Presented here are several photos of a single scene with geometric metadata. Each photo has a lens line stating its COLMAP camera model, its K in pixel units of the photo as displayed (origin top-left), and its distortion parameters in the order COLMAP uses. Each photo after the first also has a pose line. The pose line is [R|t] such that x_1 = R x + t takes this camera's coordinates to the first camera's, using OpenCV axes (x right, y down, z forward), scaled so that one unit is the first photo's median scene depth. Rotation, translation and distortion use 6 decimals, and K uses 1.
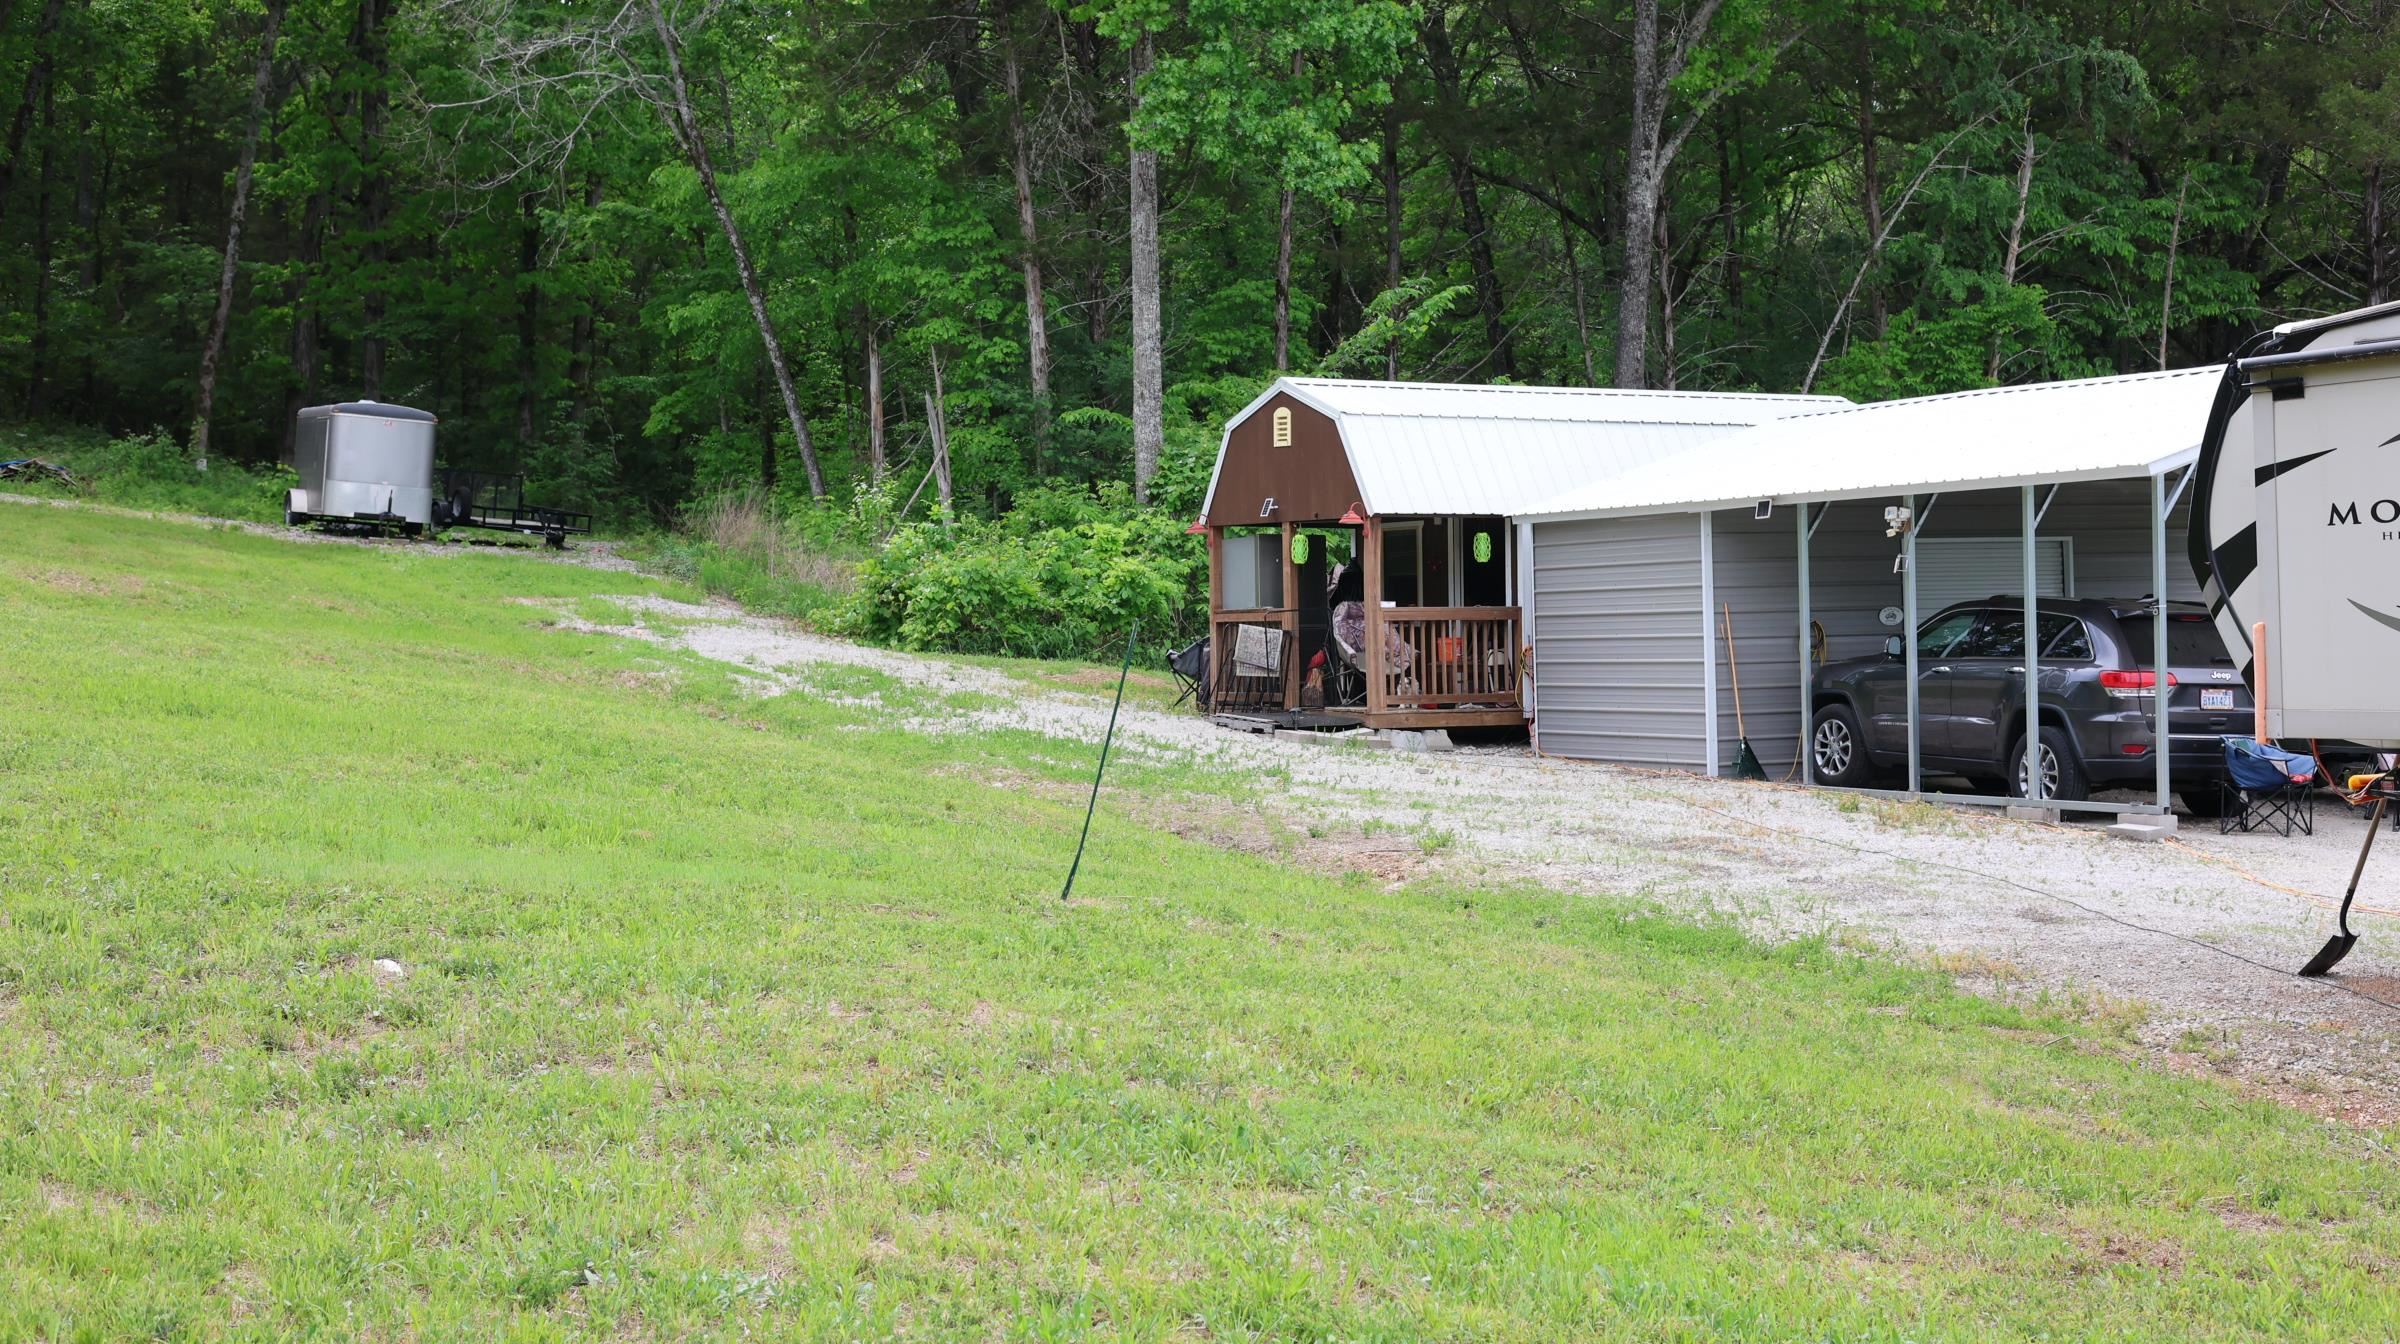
lens RADIAL K [[3381.2, 0, 1189.7], [0, 3381.2, 671.3], [0, 0, 1]] dist [0.068227, 0.000000]
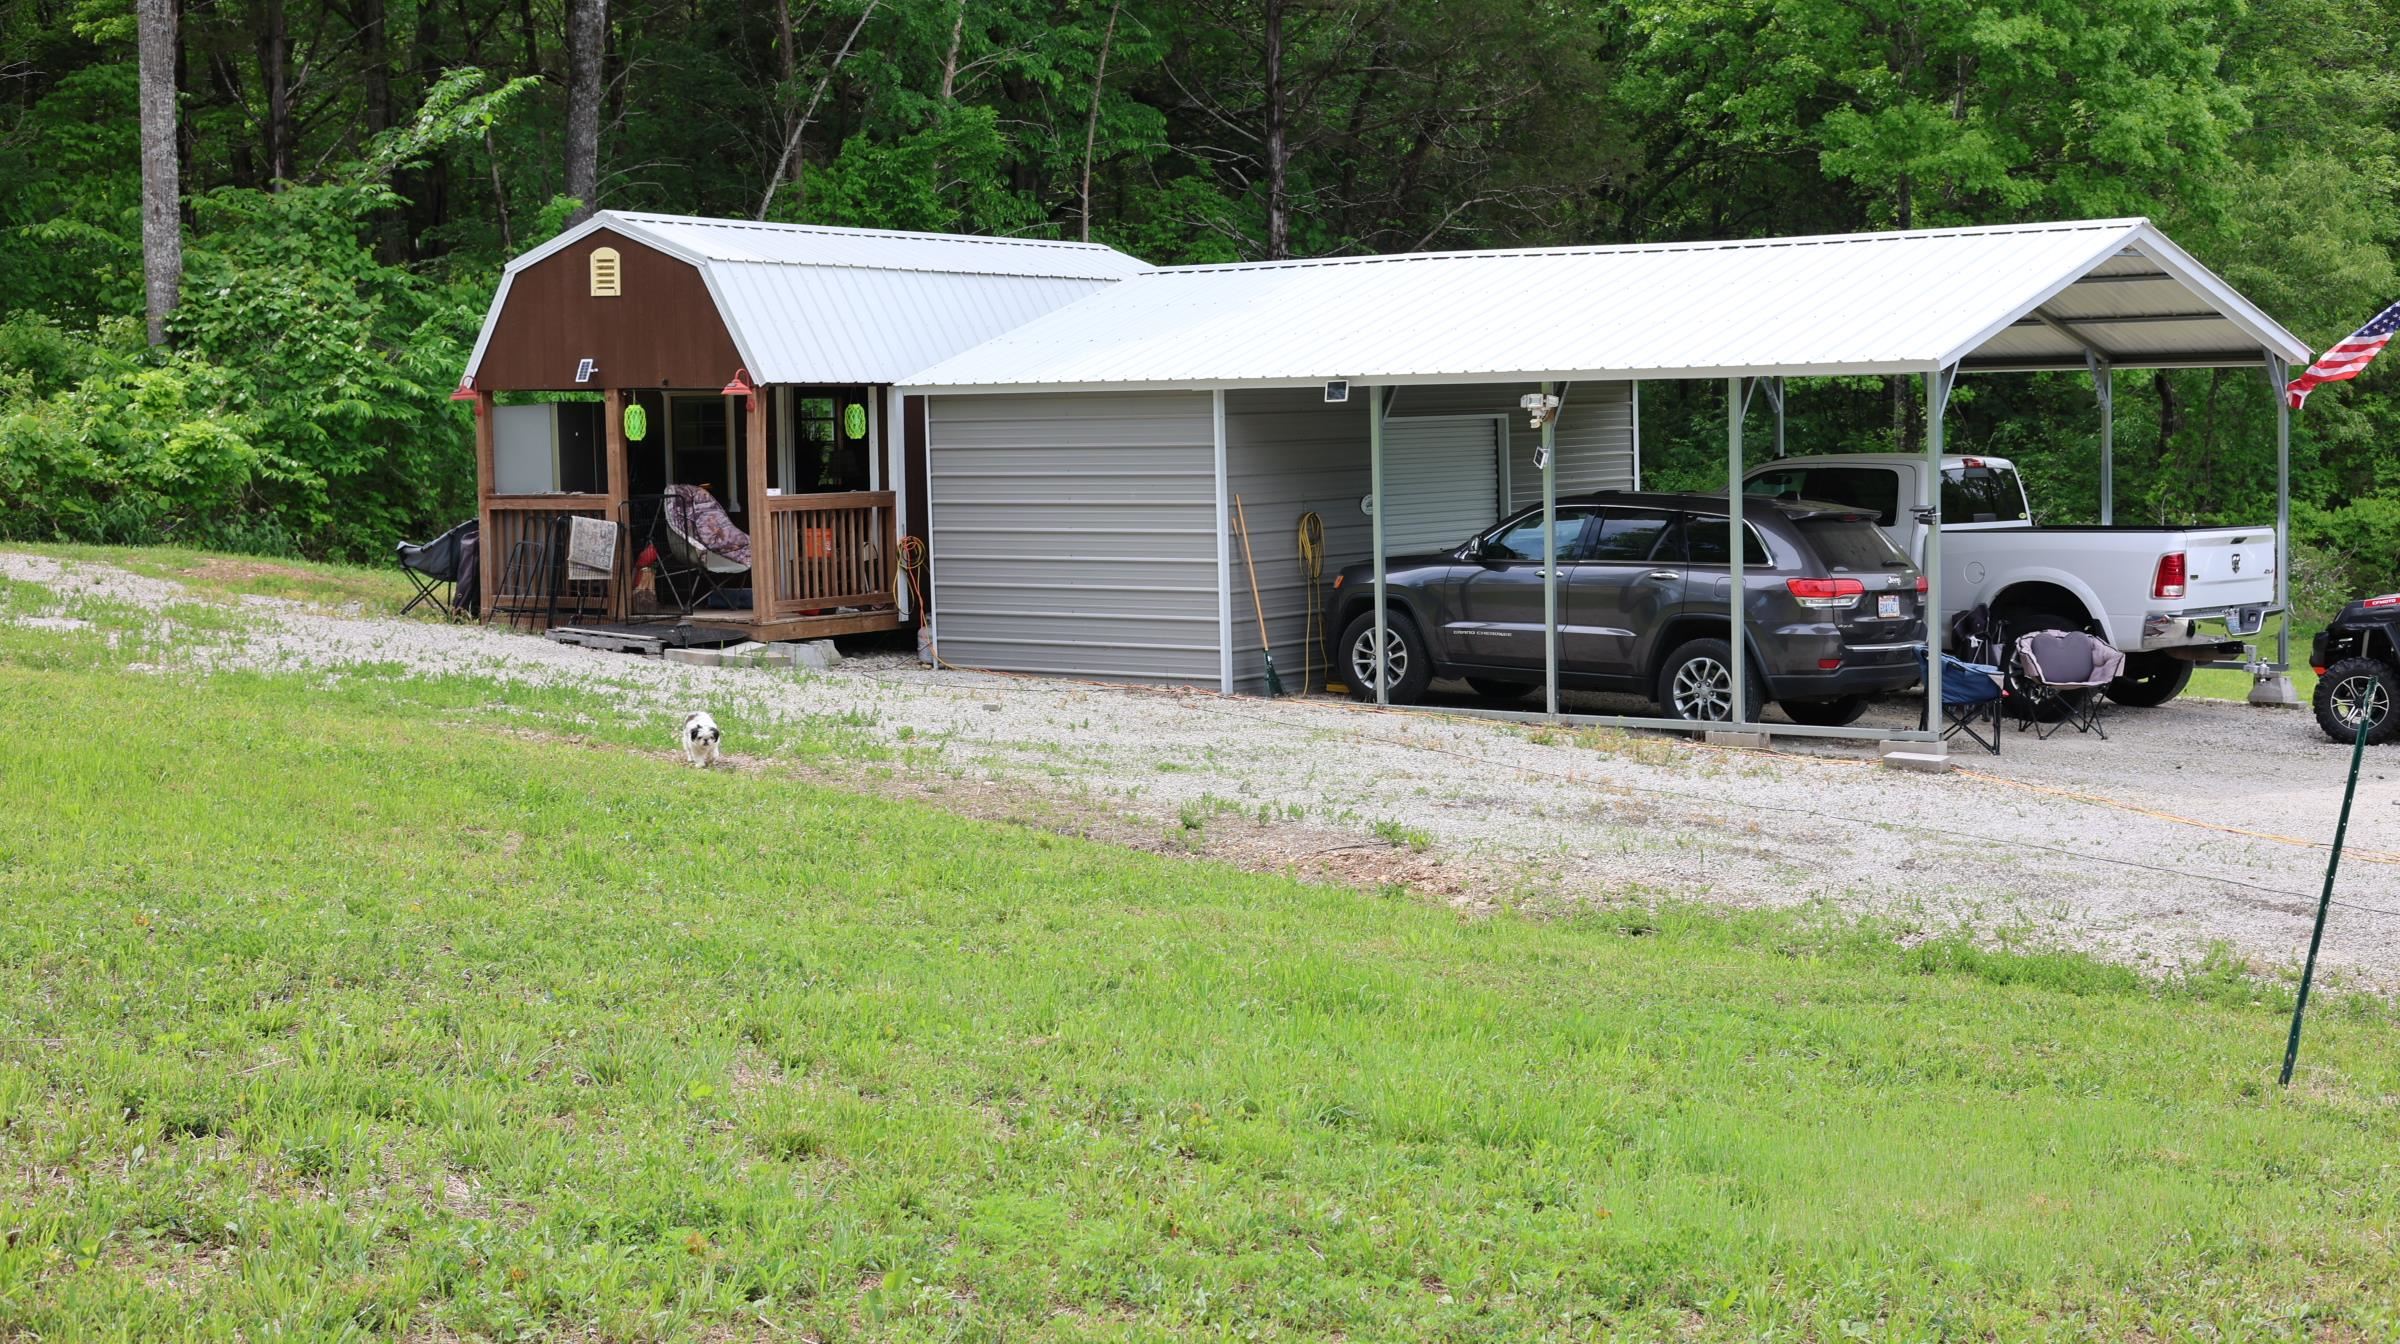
lens RADIAL K [[3381.2, 0, 1205.6], [0, 3381.2, 670.1], [0, 0, 1]] dist [0.068227, 0.000000]
pose [[0.888771, -0.036236, 0.456916, -0.223075], [0.009242, 0.998084, 0.061177, -0.025392], [-0.458258, -0.050149, 0.887404, 0.203677]]
